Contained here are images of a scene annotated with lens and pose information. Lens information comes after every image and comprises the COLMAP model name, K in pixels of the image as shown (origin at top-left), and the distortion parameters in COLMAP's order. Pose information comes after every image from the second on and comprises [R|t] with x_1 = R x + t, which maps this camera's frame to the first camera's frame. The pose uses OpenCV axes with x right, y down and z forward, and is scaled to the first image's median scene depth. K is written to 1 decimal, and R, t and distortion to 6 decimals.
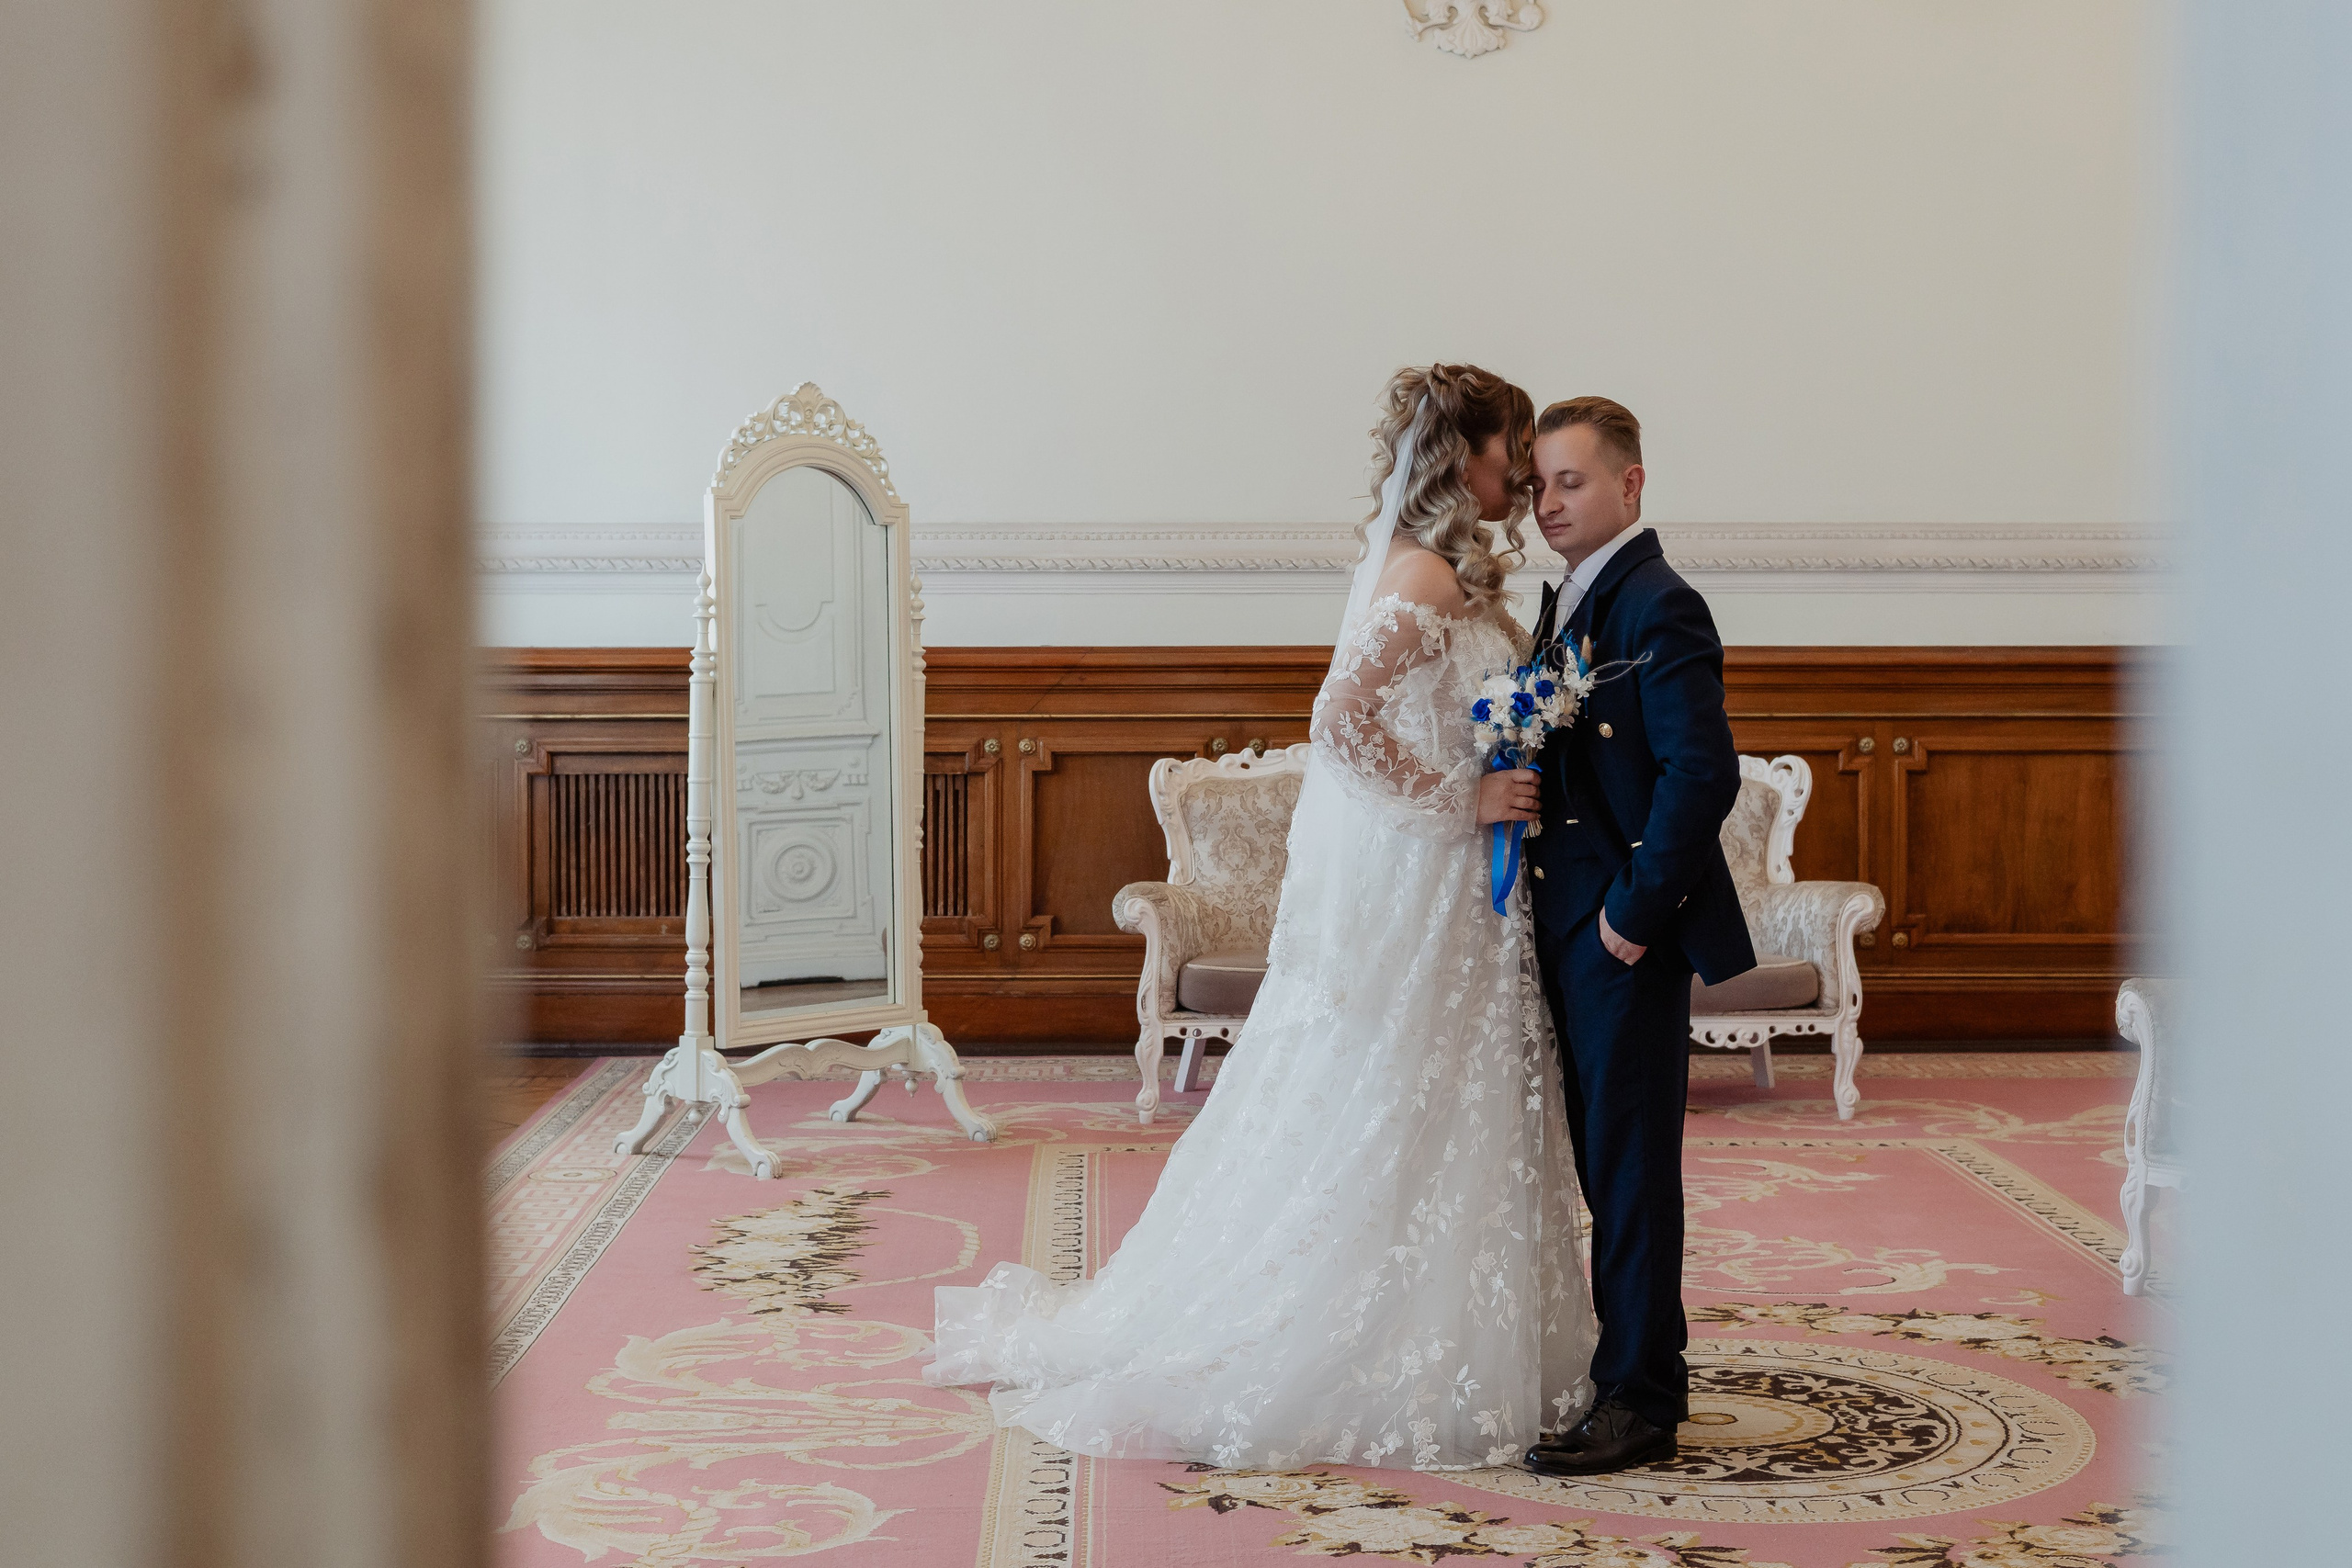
lens RADIAL K [[3336.8, 0, 1189.0], [0, 3336.8, 805.7], [0, 0, 1]] dist [-0.032242, 0.000000]
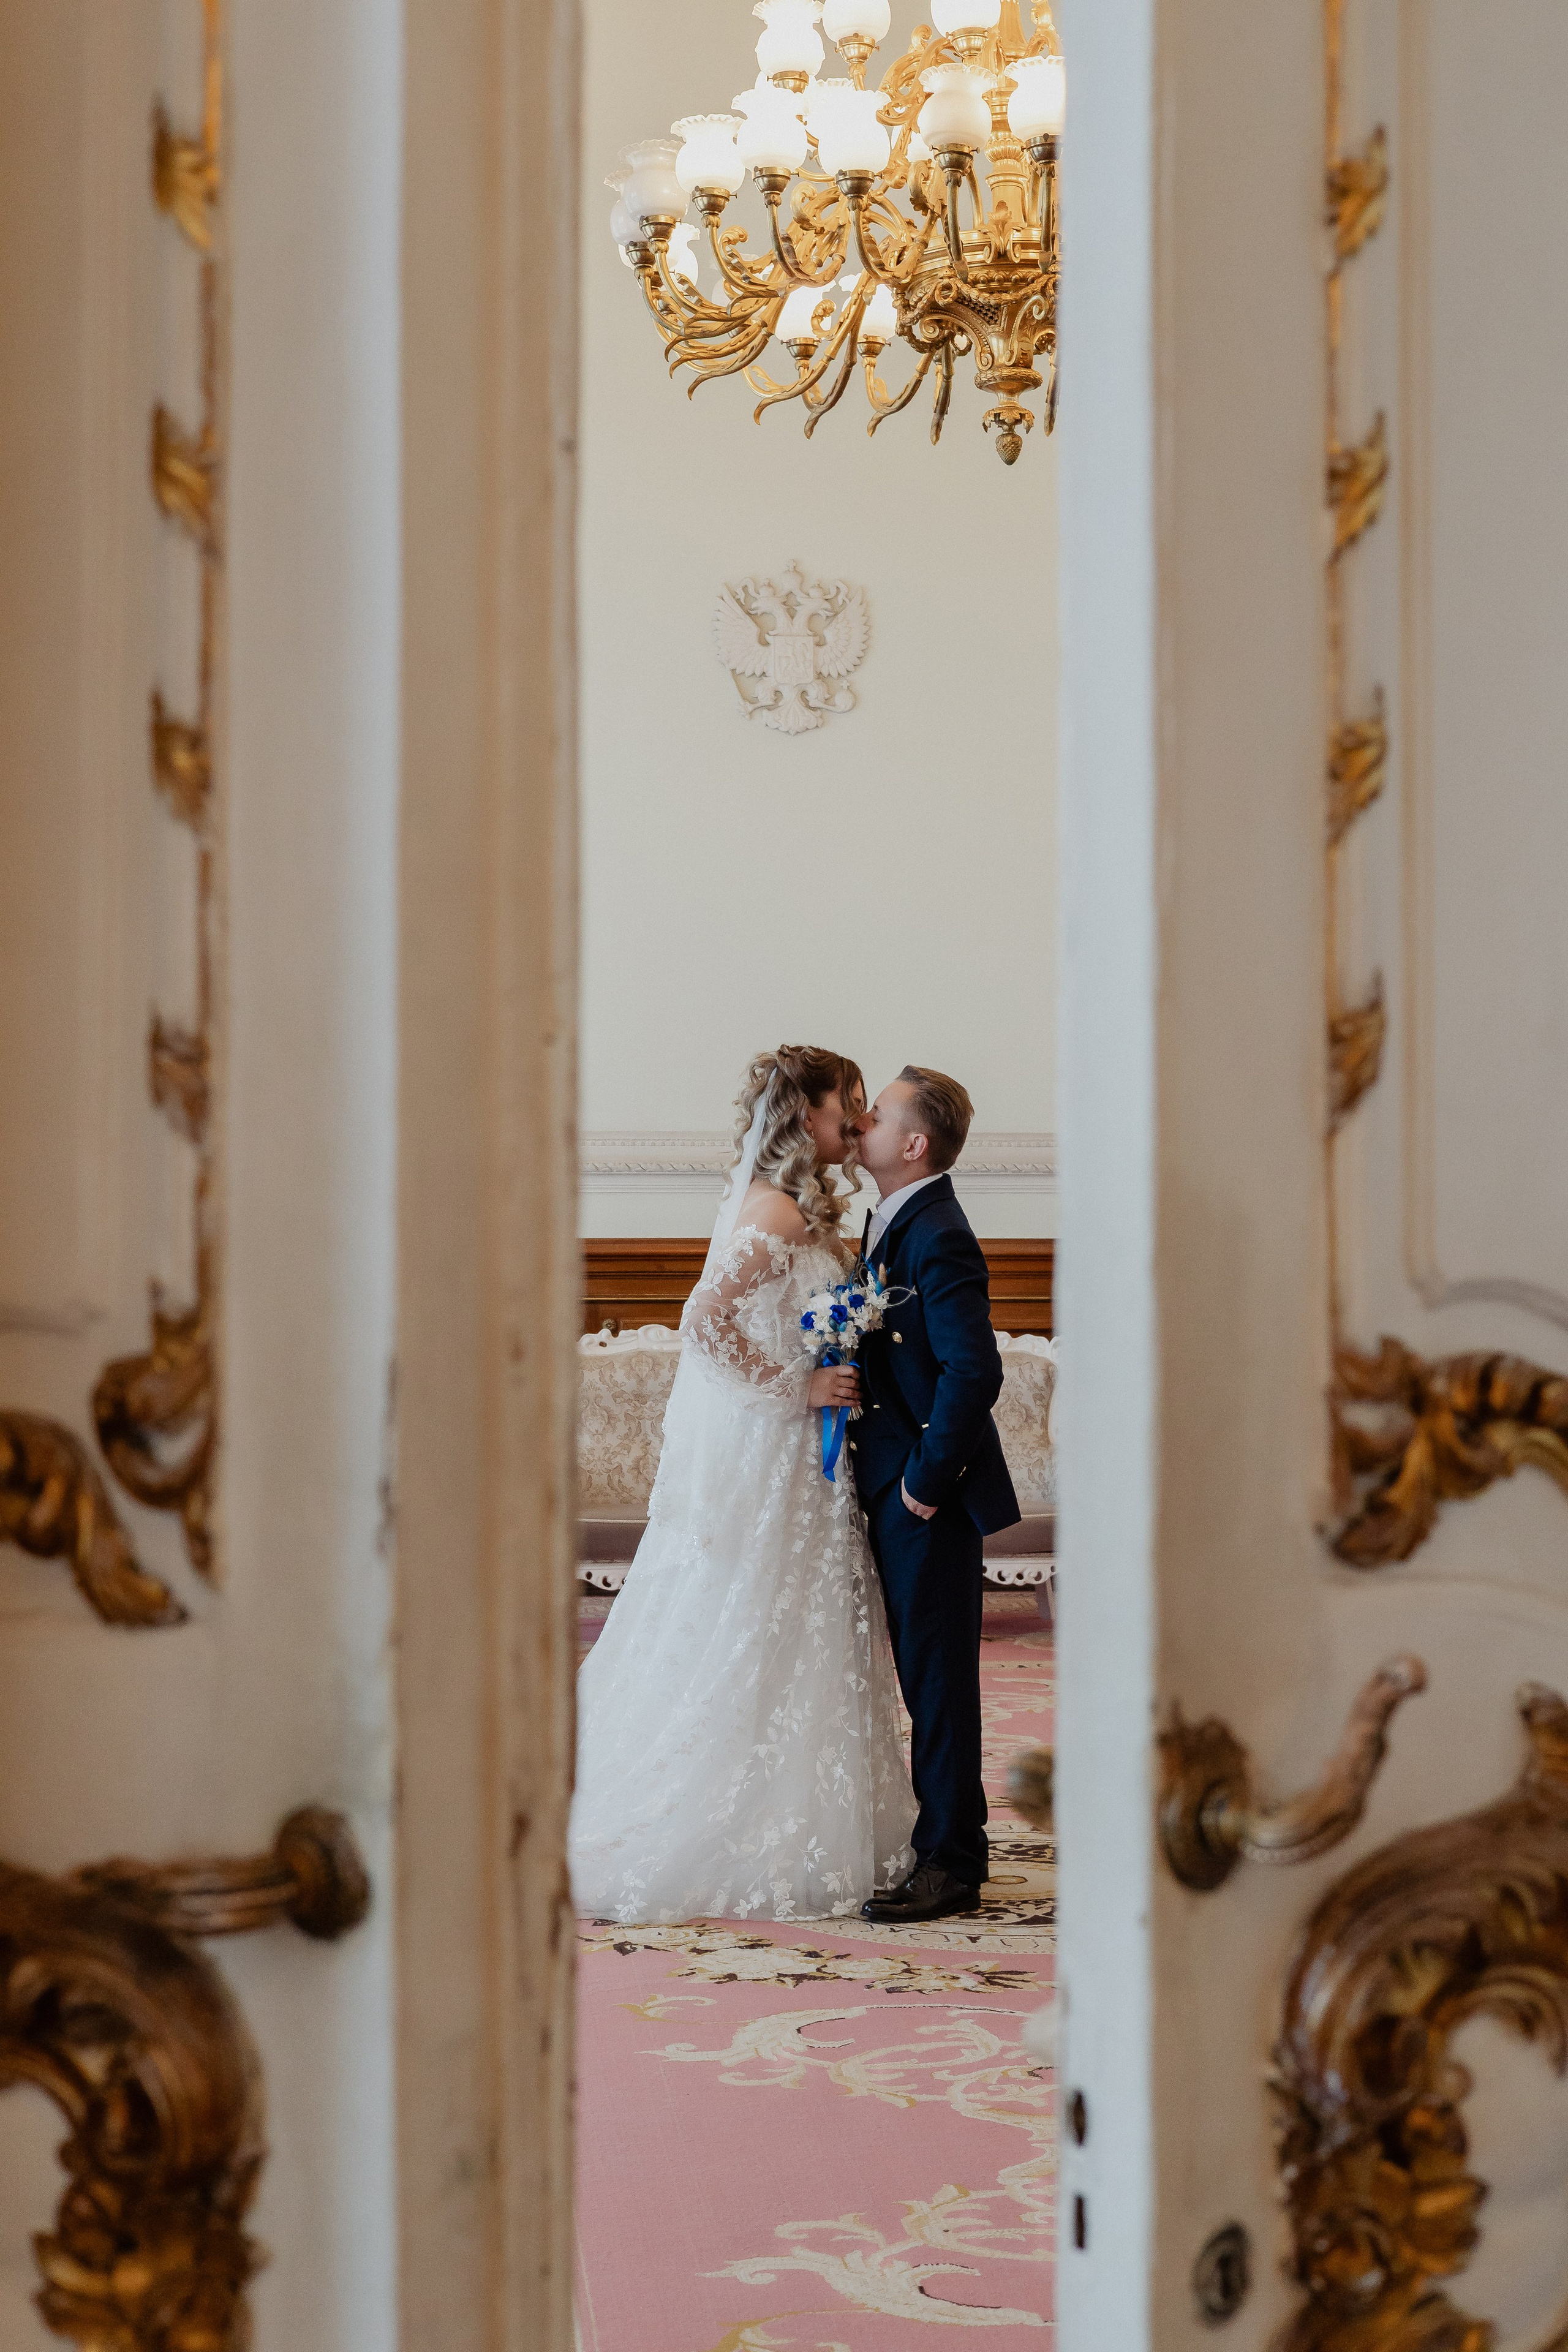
lens RADIAL K [[3337.1, 0, 763.4], [0, 3337.1, 1169.3], [0, 0, 1]] dist [-0.032242, 0.000000]
pose [[0.996330, 0.001119, 0.085586, -0.040518], [0.003440, 0.998583, -0.053105, -0.016514], [-0.085525, 0.053204, 0.994914, -0.244948]]
